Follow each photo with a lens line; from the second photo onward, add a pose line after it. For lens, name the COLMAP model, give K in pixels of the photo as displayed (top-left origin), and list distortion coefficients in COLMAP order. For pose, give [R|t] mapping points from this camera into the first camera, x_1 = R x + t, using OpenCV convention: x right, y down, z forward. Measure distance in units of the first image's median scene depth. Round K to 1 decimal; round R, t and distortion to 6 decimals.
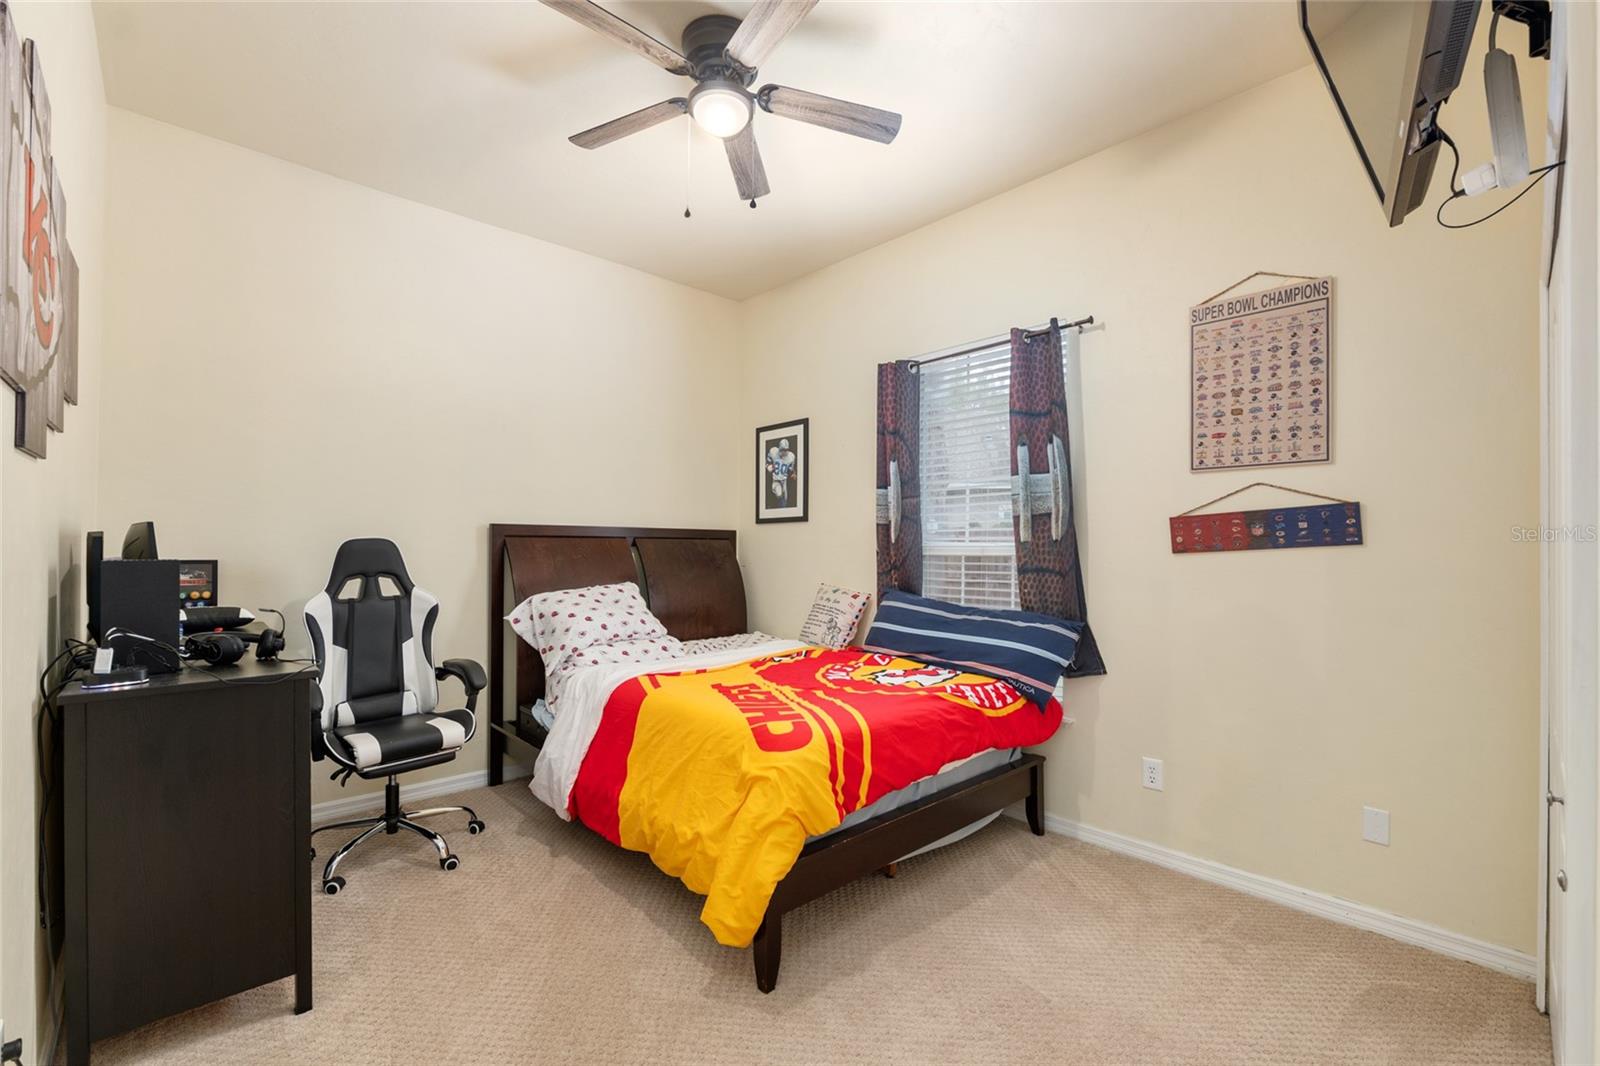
lens RADIAL K [[687.9, 0, 795.2], [0, 687.9, 543.8], [0, 0, 1]] dist [-0.002785, 0.000156]
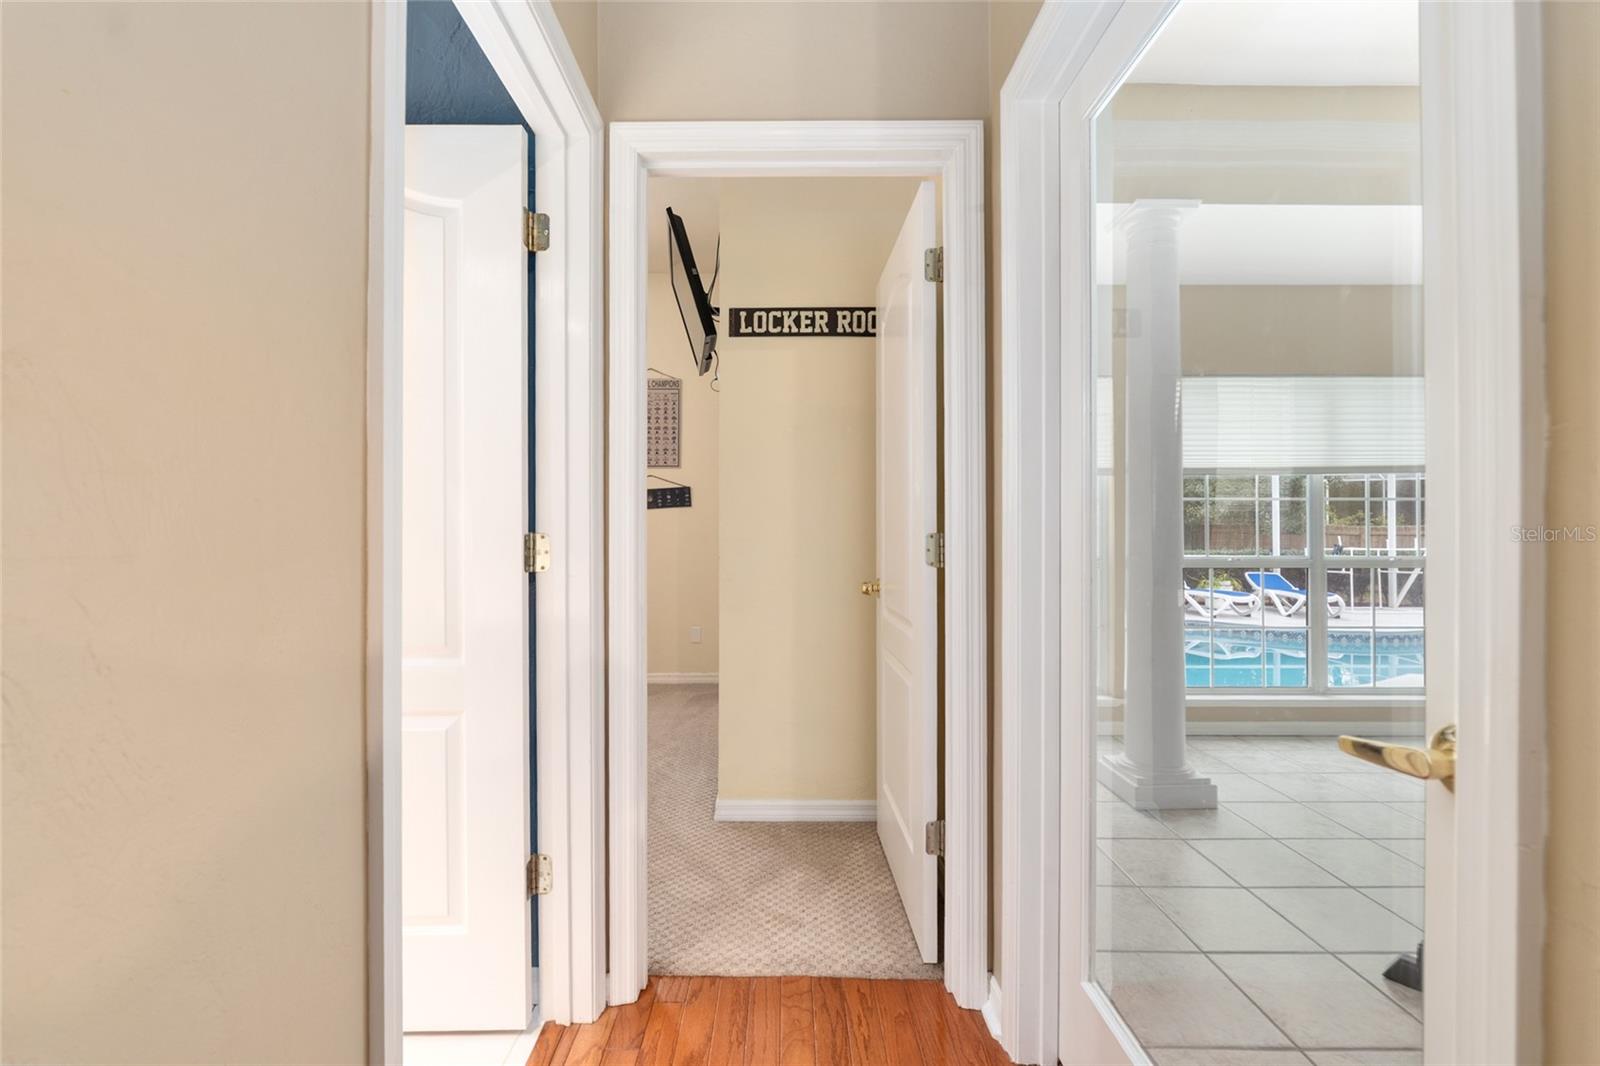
lens RADIAL K [[675.2, 0, 795.8], [0, 675.2, 520.3], [0, 0, 1]] dist [-0.006062, -0.001816]
pose [[0.673304, -0.005588, 0.739344, -0.474943], [-0.004600, 0.999920, 0.011746, 0.016598], [-0.739351, -0.011309, 0.673225, -0.611351]]
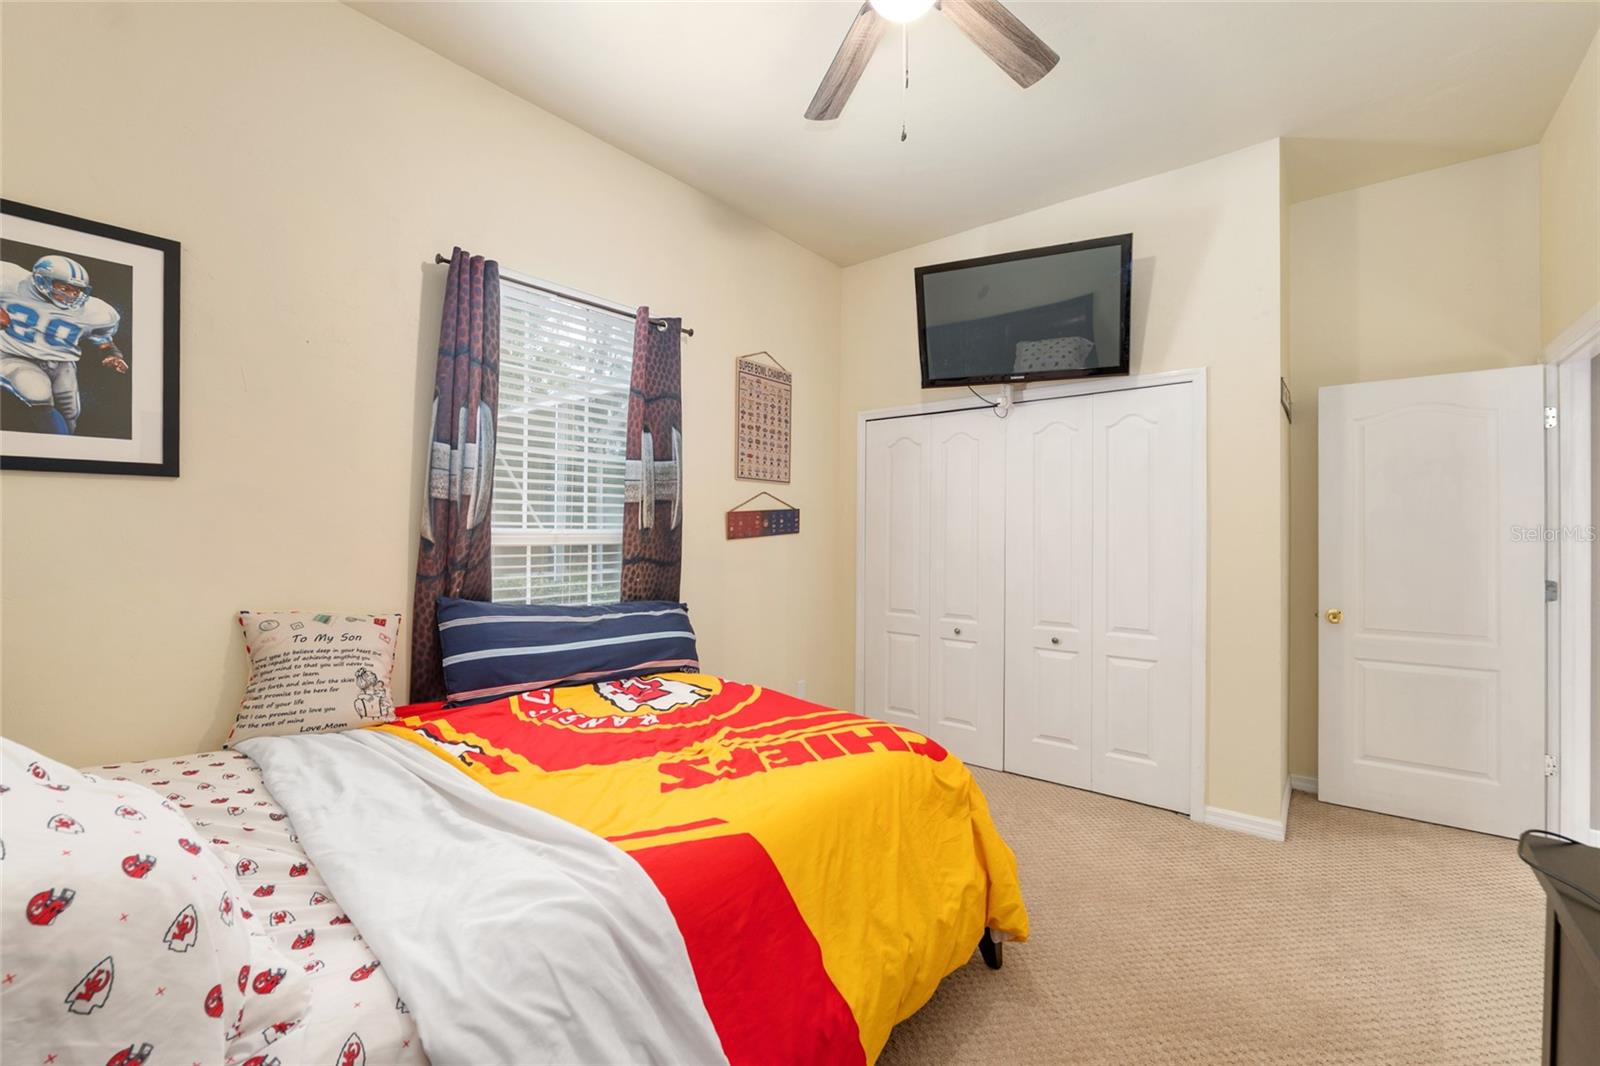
lens RADIAL K [[675.2, 0, 792.1], [0, 675.2, 520.6], [0, 0, 1]] dist [-0.006062, -0.001816]
pose [[-0.141173, 0.008300, 0.989950, -0.781595], [-0.016803, 0.999801, -0.010778, -0.010747], [-0.989842, -0.018156, -0.141006, 1.125921]]
